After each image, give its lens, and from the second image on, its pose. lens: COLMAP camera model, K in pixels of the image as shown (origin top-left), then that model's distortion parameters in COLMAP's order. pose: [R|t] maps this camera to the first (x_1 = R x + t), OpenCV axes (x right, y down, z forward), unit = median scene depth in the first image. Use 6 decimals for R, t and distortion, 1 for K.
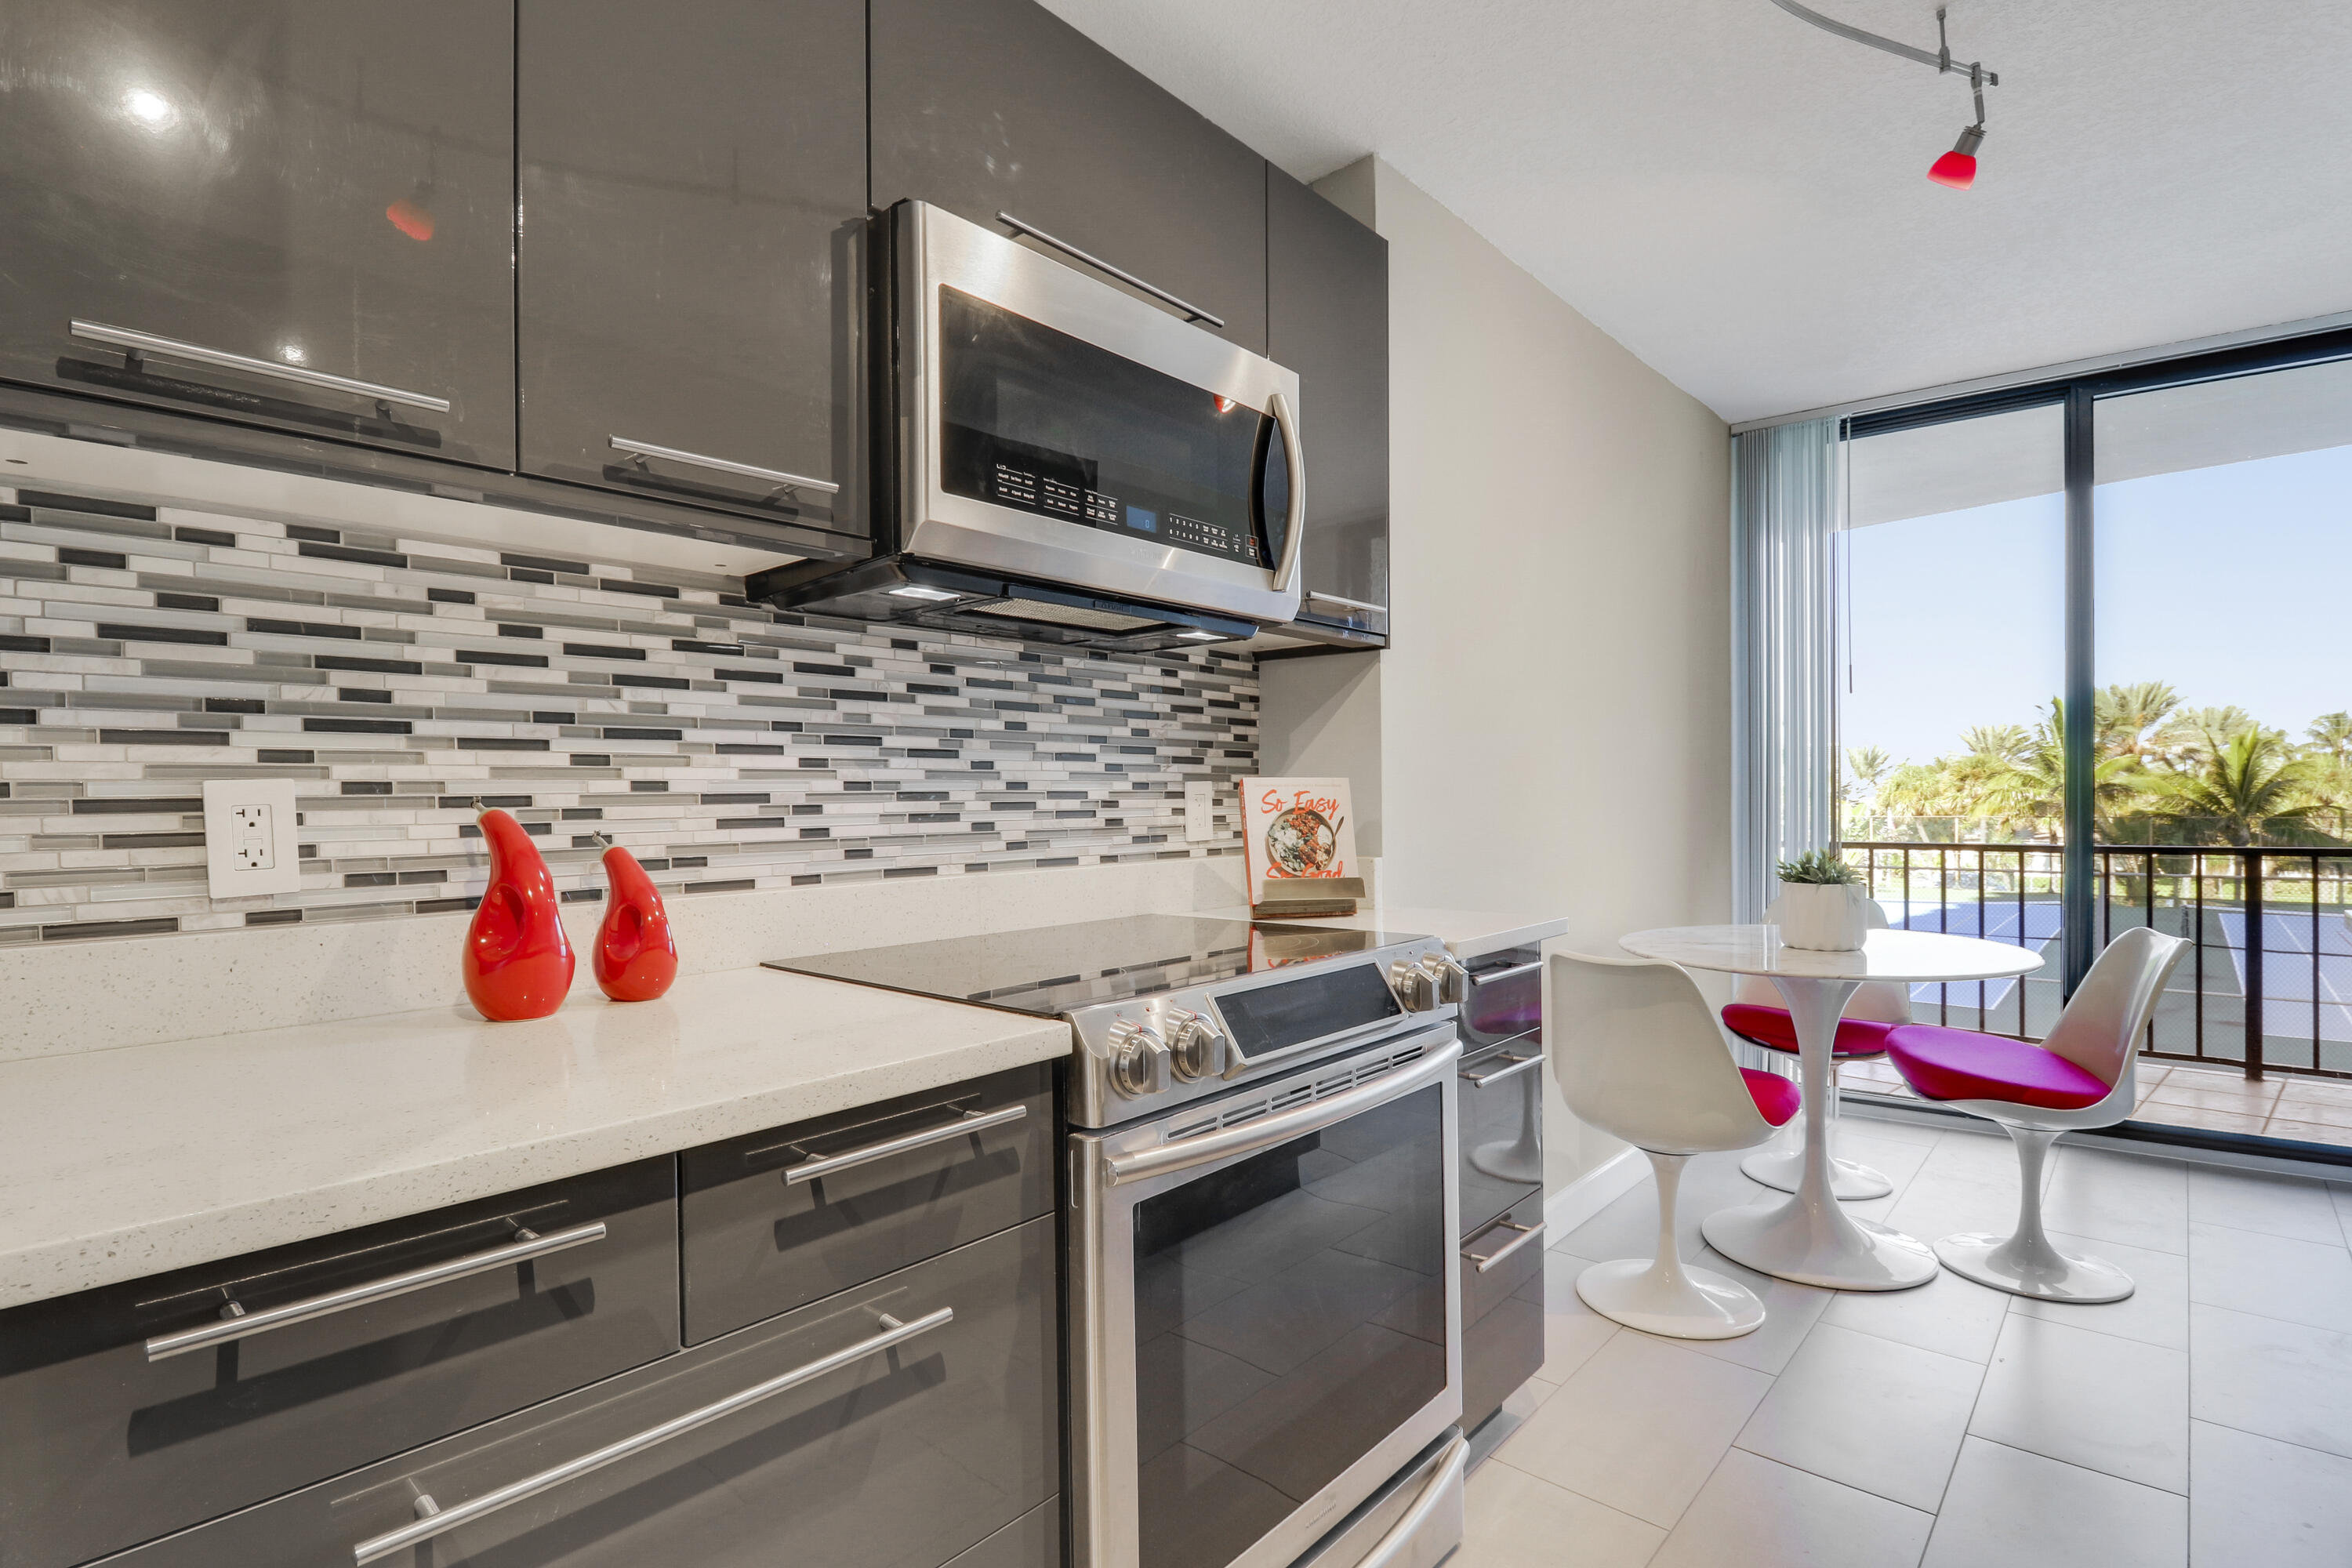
lens RADIAL K [[1101.0, 0, 1203.5], [0, 1101.0, 796.2], [0, 0, 1]] dist [-0.000532, -0.008756]
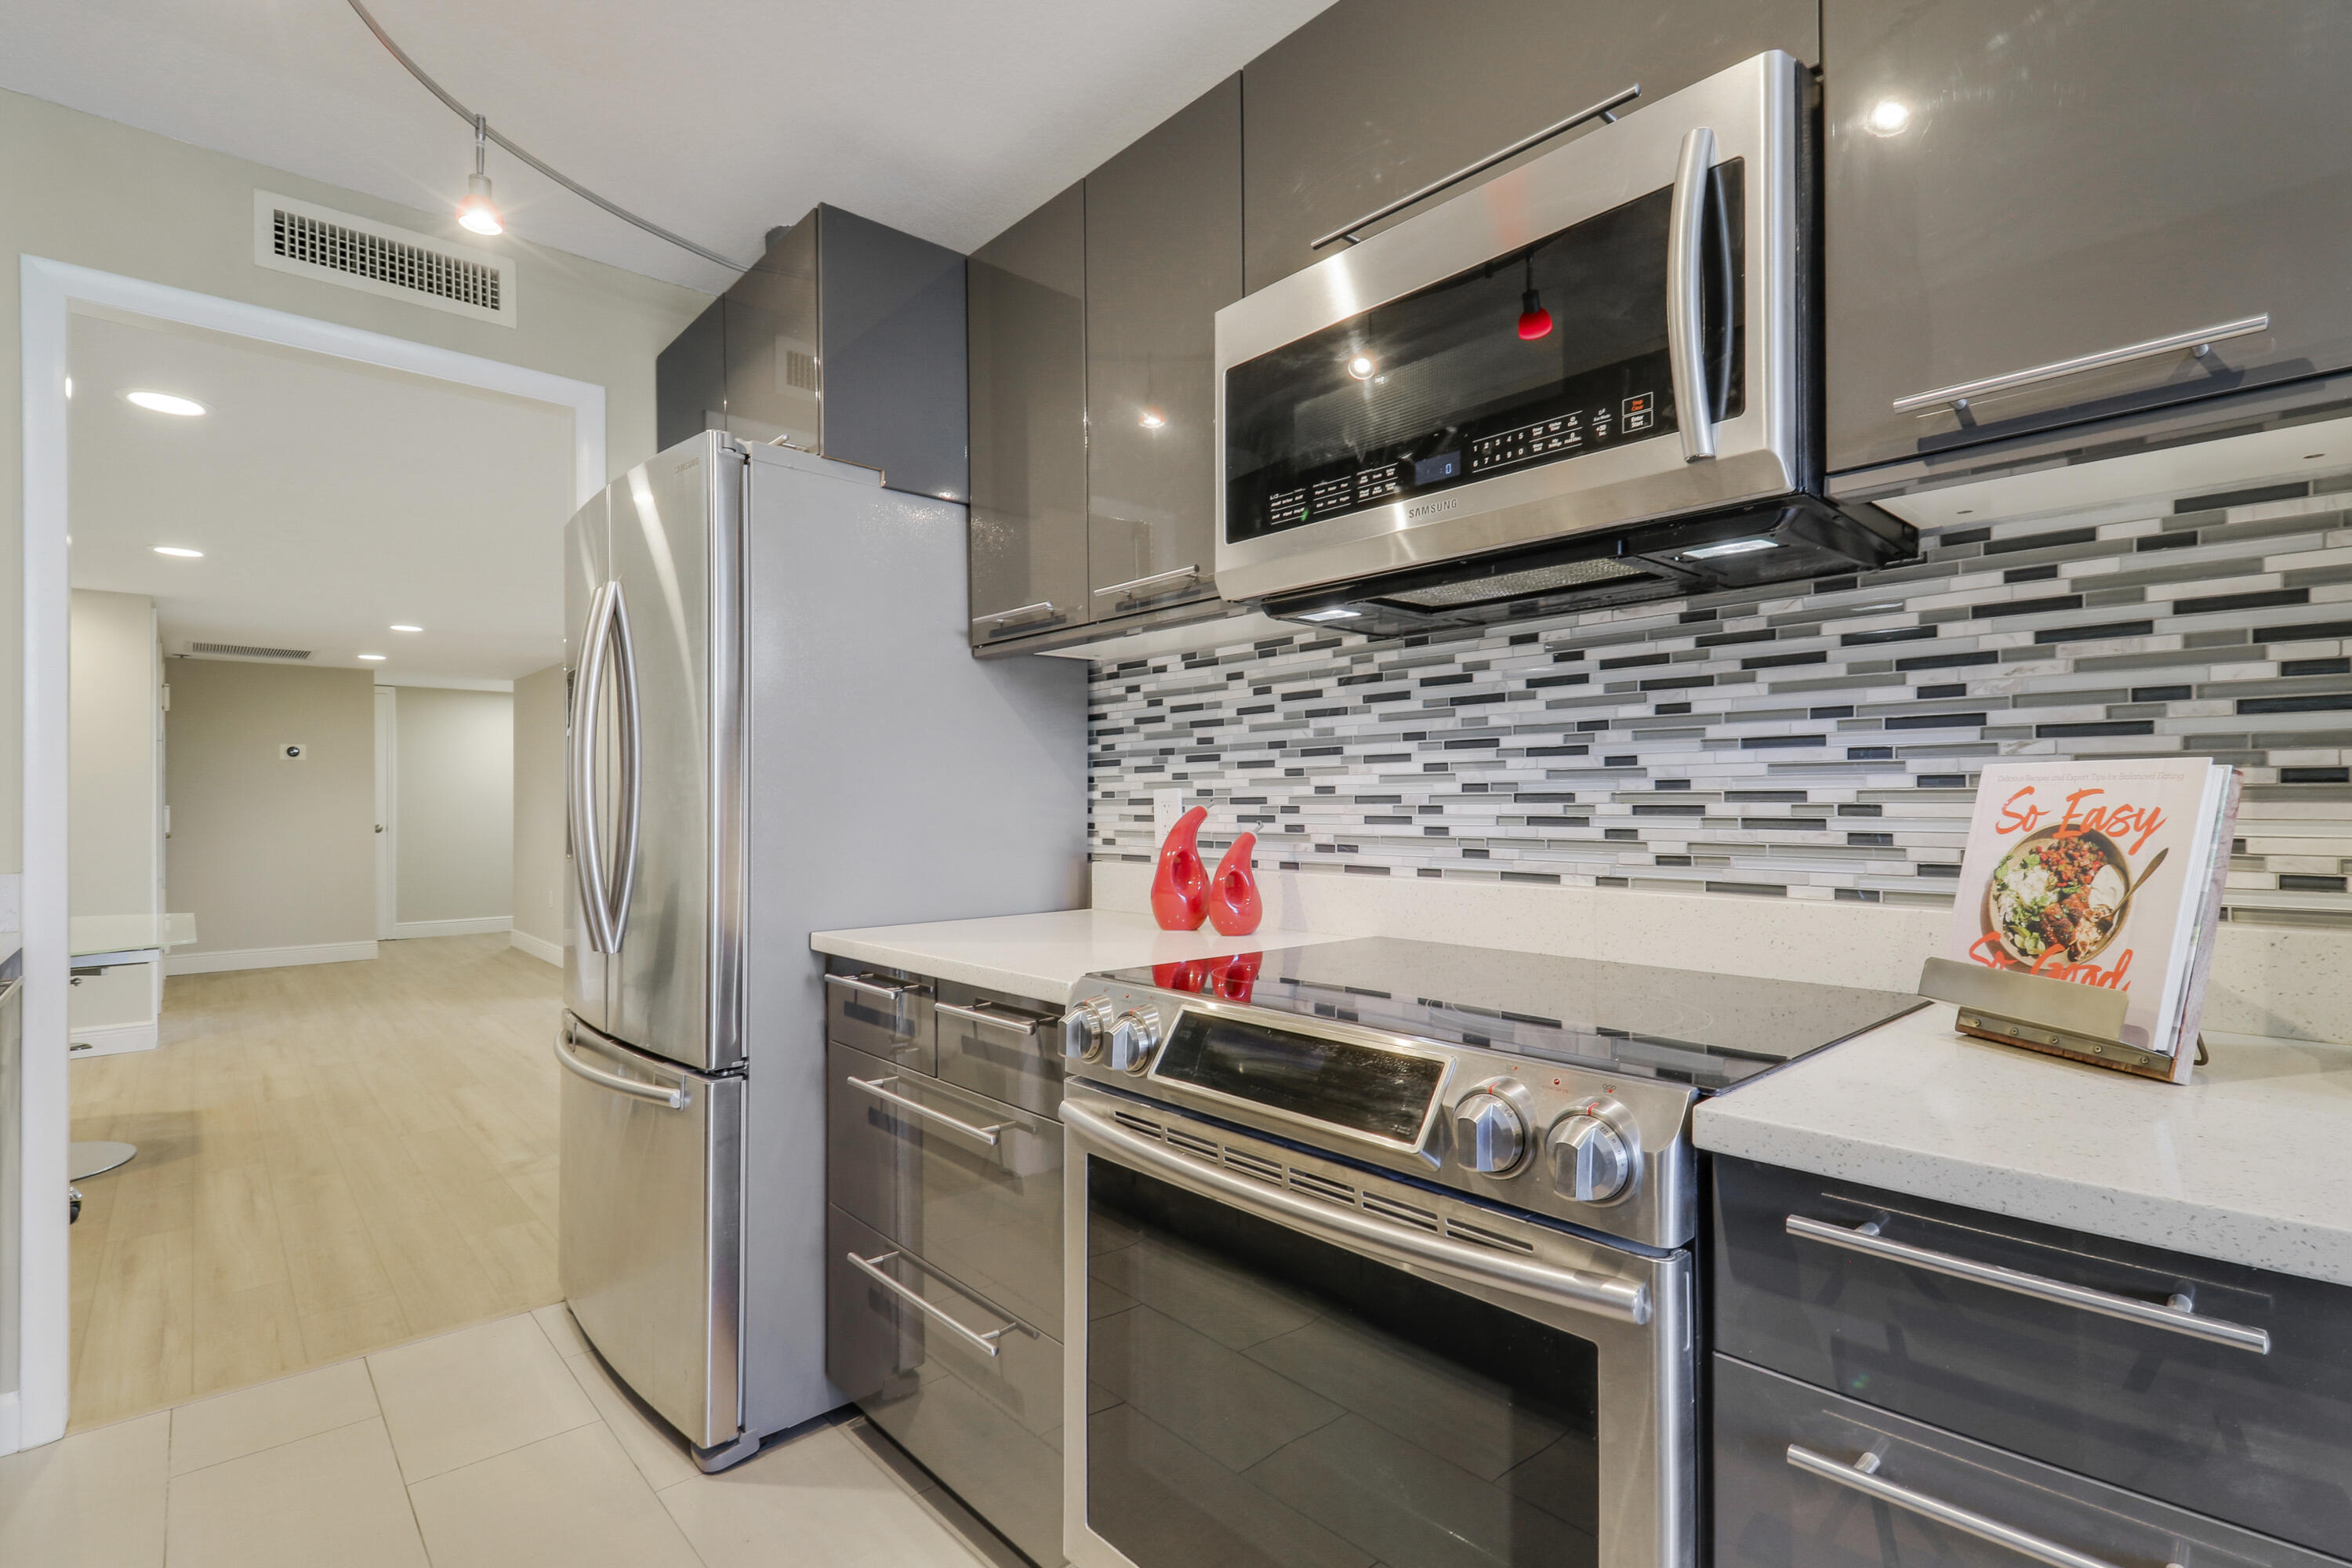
lens RADIAL K [[1101.0, 0, 1180.9], [0, 1101.0, 792.8], [0, 0, 1]] dist [-0.000532, -0.008756]
pose [[-0.103988, 0.004042, -0.994570, 0.657505], [0.007747, 0.999965, 0.003254, -0.008858], [0.994548, -0.007366, -0.104015, 0.740166]]
